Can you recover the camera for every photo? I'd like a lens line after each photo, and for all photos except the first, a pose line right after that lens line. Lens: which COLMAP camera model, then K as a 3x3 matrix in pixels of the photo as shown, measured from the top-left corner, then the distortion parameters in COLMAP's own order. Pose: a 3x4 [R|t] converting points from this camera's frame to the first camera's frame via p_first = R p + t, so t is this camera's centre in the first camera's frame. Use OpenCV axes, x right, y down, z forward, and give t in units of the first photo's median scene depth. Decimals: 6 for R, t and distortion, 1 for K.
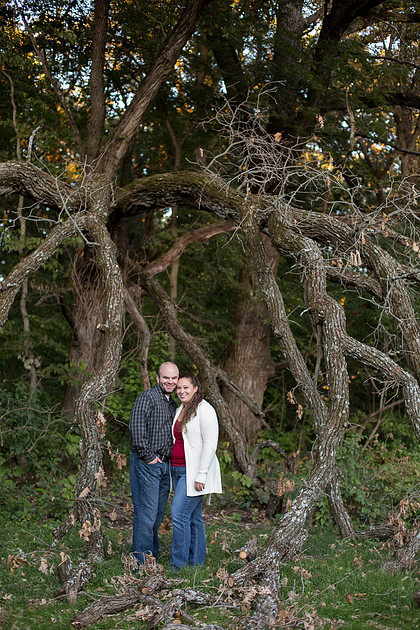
lens RADIAL K [[896.1, 0, 211.9], [0, 896.1, 309.1], [0, 0, 1]] dist [-0.136892, 0.000000]
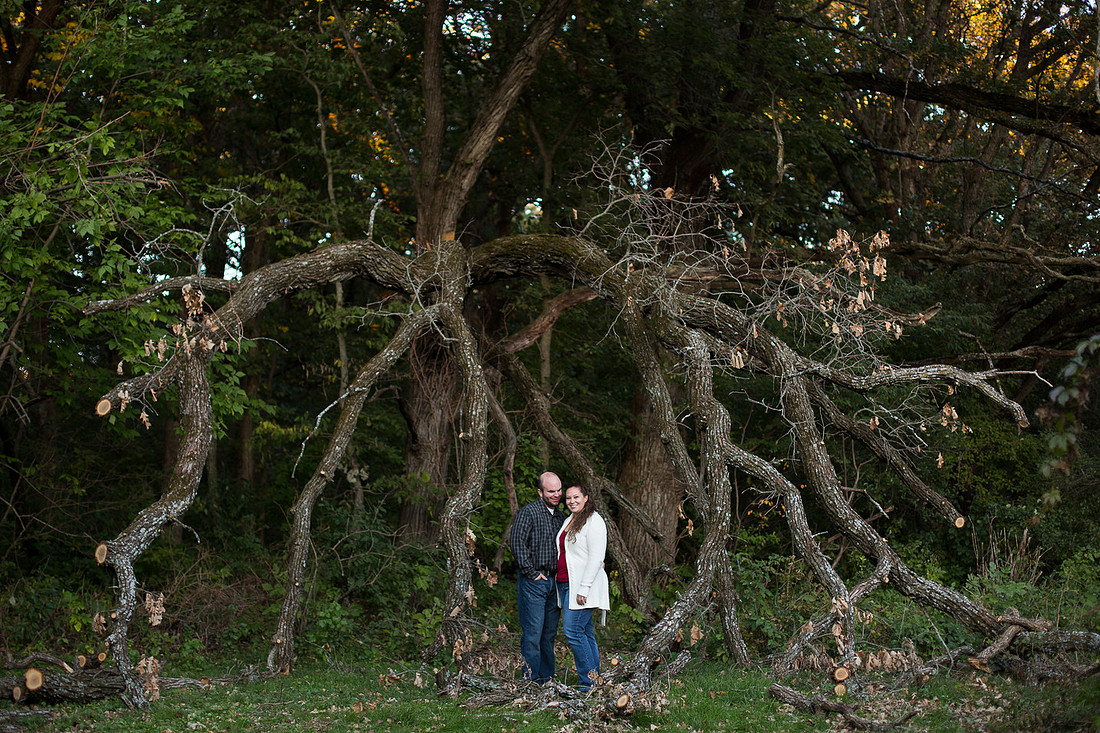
lens RADIAL K [[1564.7, 0, 545.6], [0, 1564.7, 374.4], [0, 0, 1]] dist [-0.136892, 0.000000]
pose [[0.998848, -0.018853, -0.044129, 0.022070], [0.018961, 0.999818, 0.002021, -0.033514], [0.044083, -0.002855, 0.999024, -0.435542]]
